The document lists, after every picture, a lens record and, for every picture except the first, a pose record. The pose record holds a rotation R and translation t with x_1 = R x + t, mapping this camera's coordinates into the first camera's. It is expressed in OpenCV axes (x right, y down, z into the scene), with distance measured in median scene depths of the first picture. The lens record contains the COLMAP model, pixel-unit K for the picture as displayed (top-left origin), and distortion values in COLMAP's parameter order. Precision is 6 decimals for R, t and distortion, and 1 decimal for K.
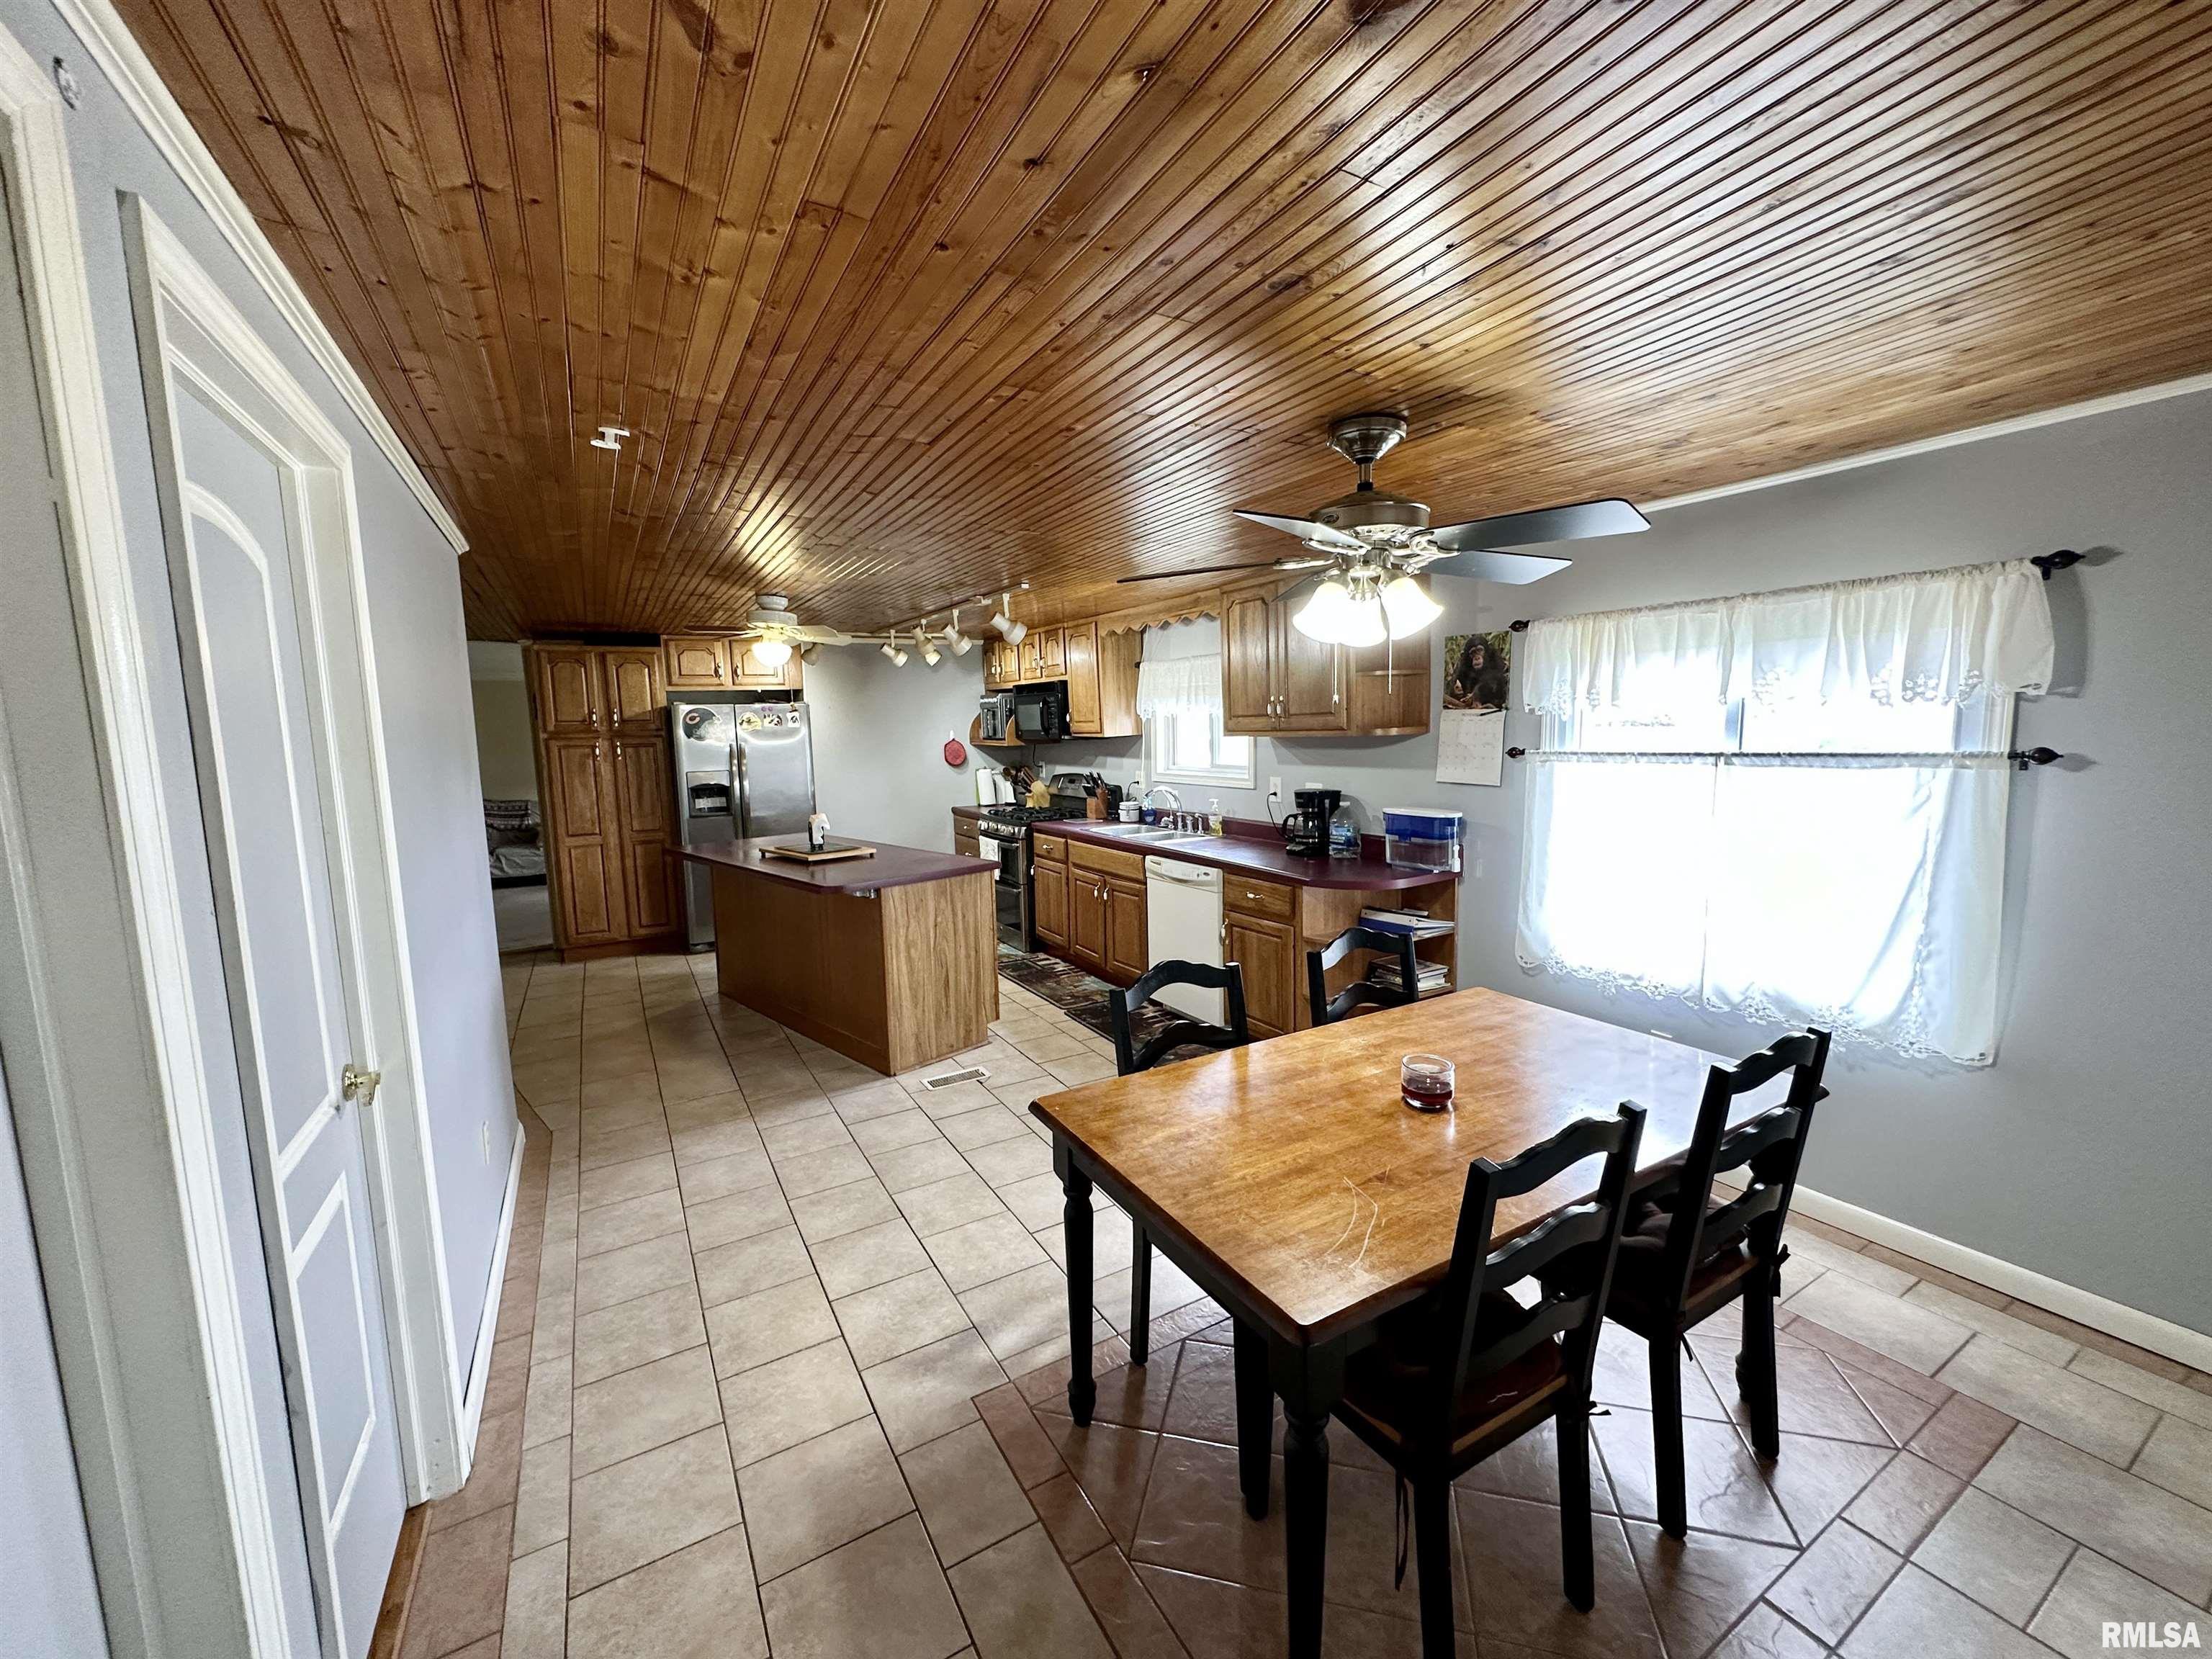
lens RADIAL K [[882.2, 0, 1106.0], [0, 882.2, 829.5], [0, 0, 1]] dist [-0.003582, 0.000433]
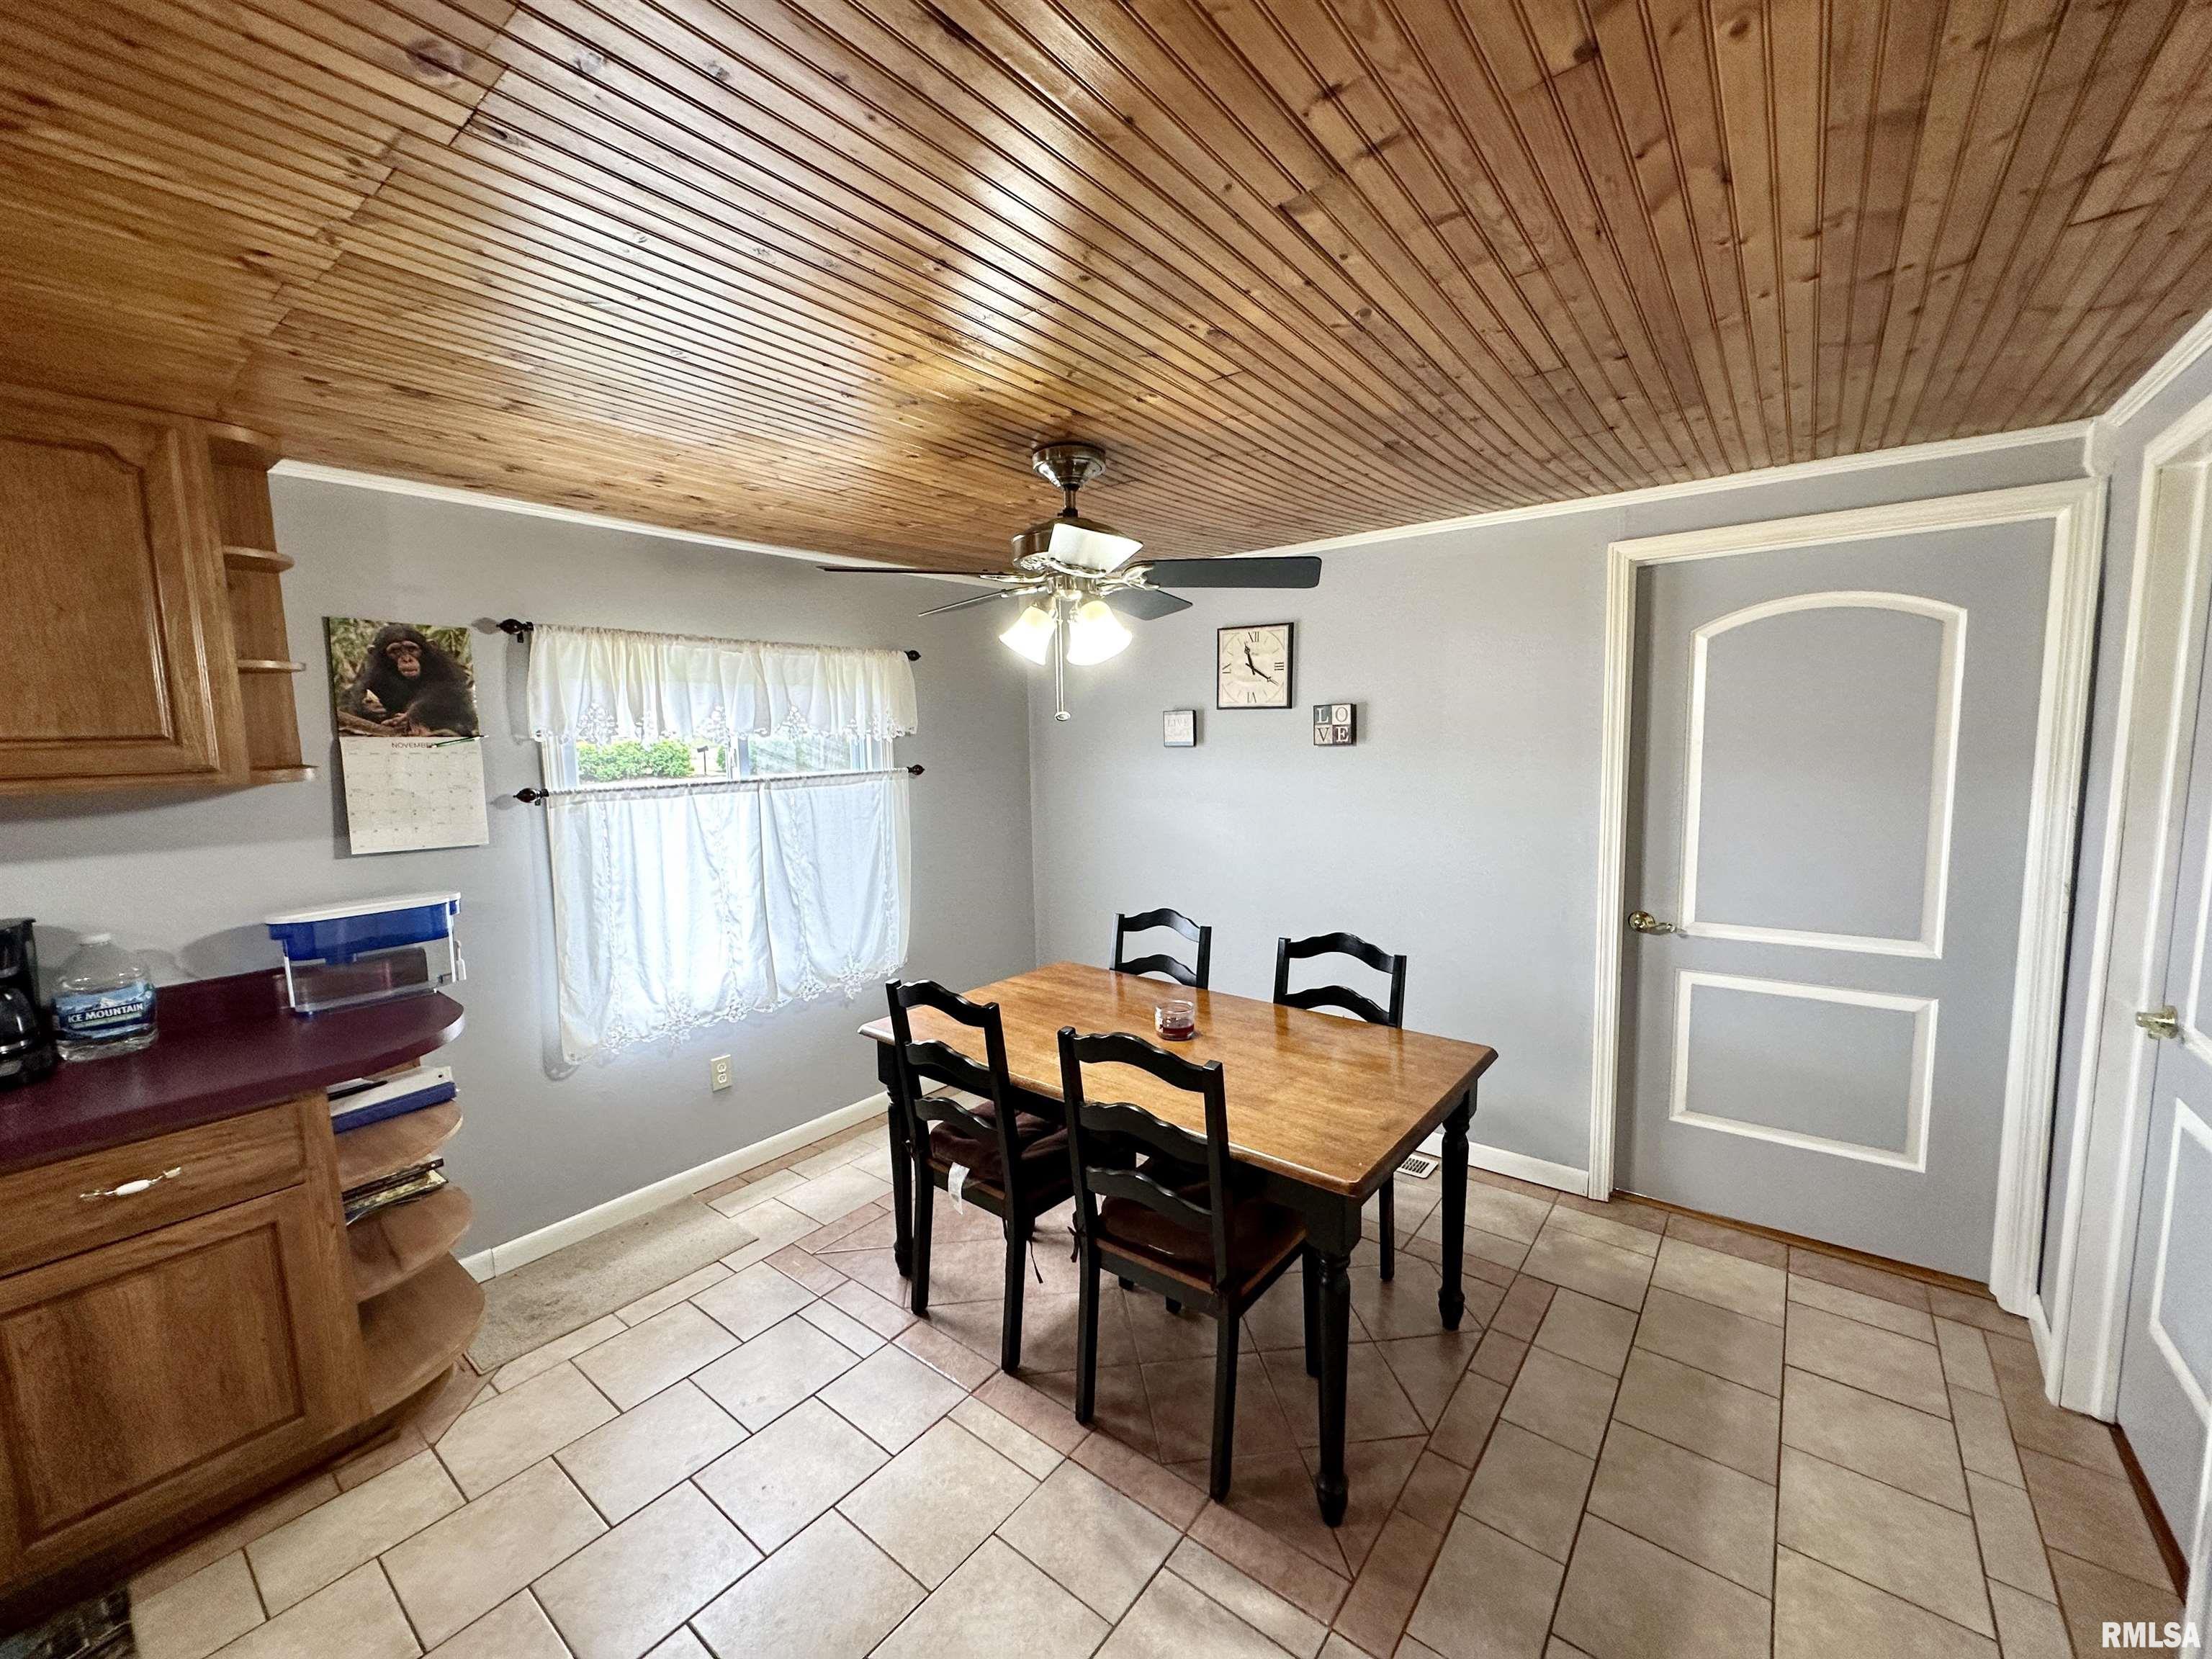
lens RADIAL K [[882.2, 0, 1106.0], [0, 882.2, 829.5], [0, 0, 1]] dist [-0.003582, 0.000433]
pose [[-0.368080, -0.069924, 0.927161, -0.240042], [0.134572, 0.982662, 0.127535, -0.050981], [-0.920004, 0.171713, -0.352289, 0.471866]]
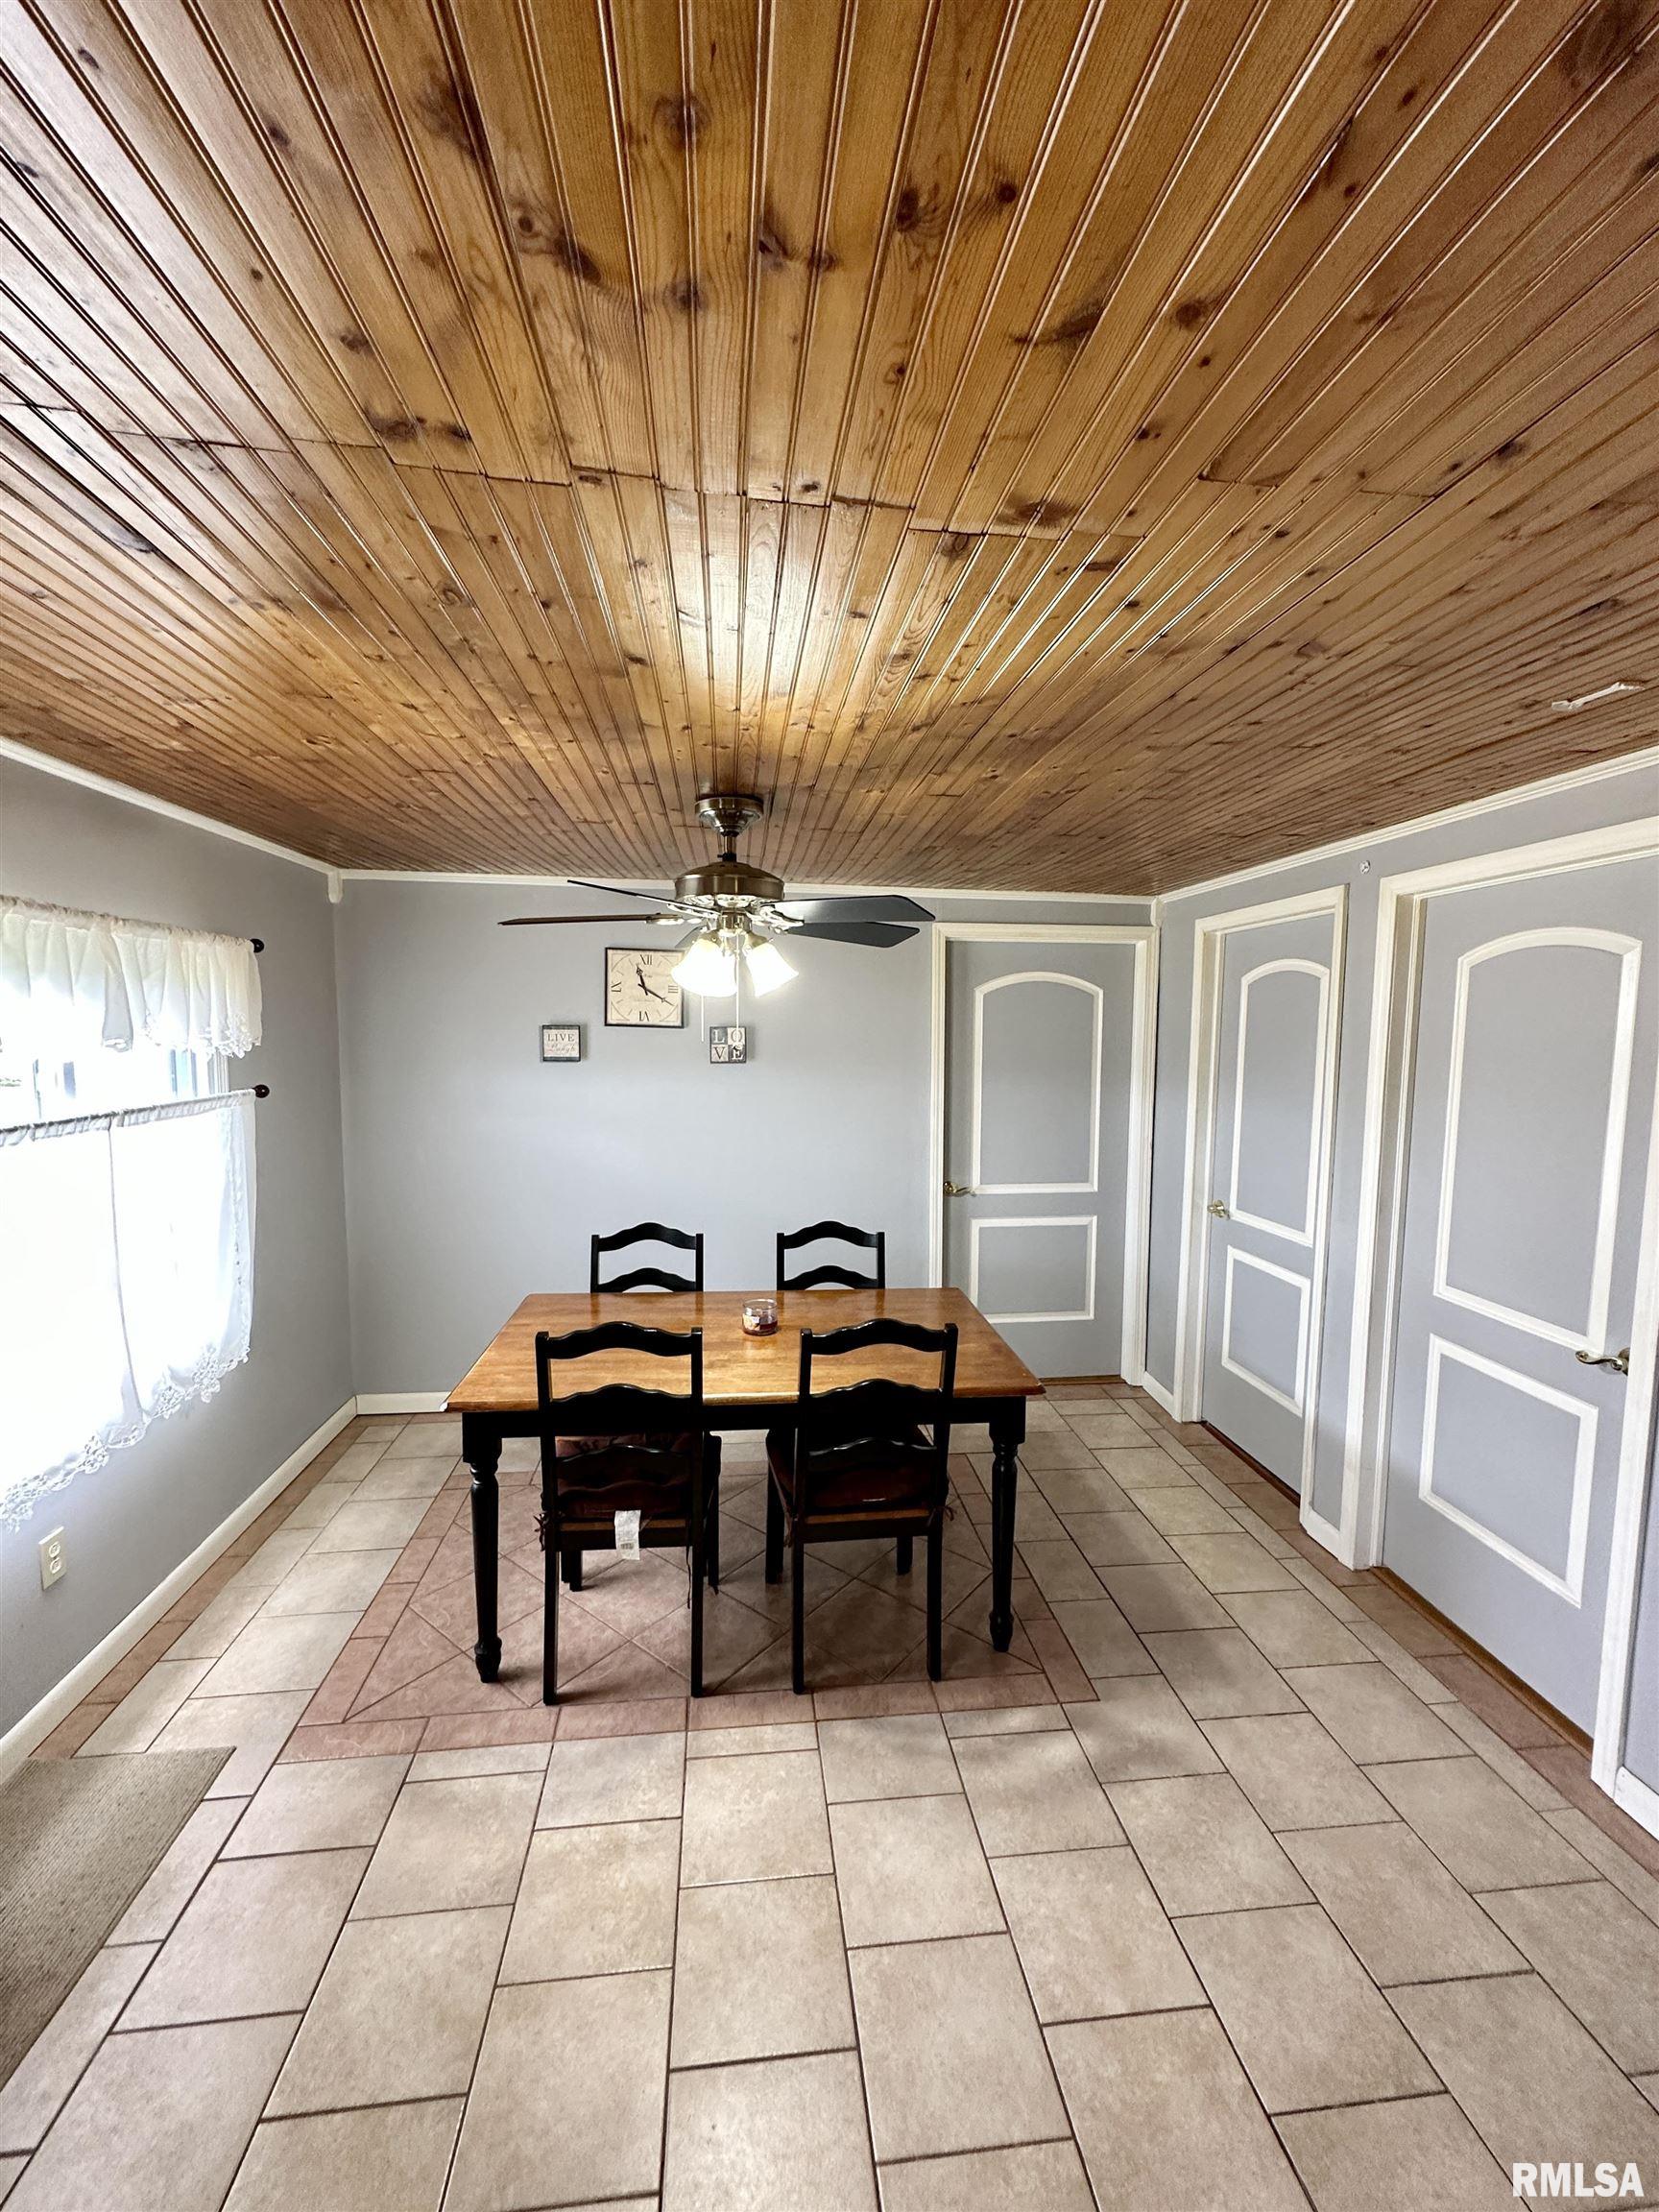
lens RADIAL K [[882.2, 0, 829.5], [0, 882.2, 1106.0], [0, 0, 1]] dist [-0.003582, 0.000433]
pose [[-0.917241, -0.021619, 0.397746, -0.091500], [0.055866, 0.981675, 0.182191, -0.093693], [-0.394396, 0.189333, -0.899224, 0.681953]]
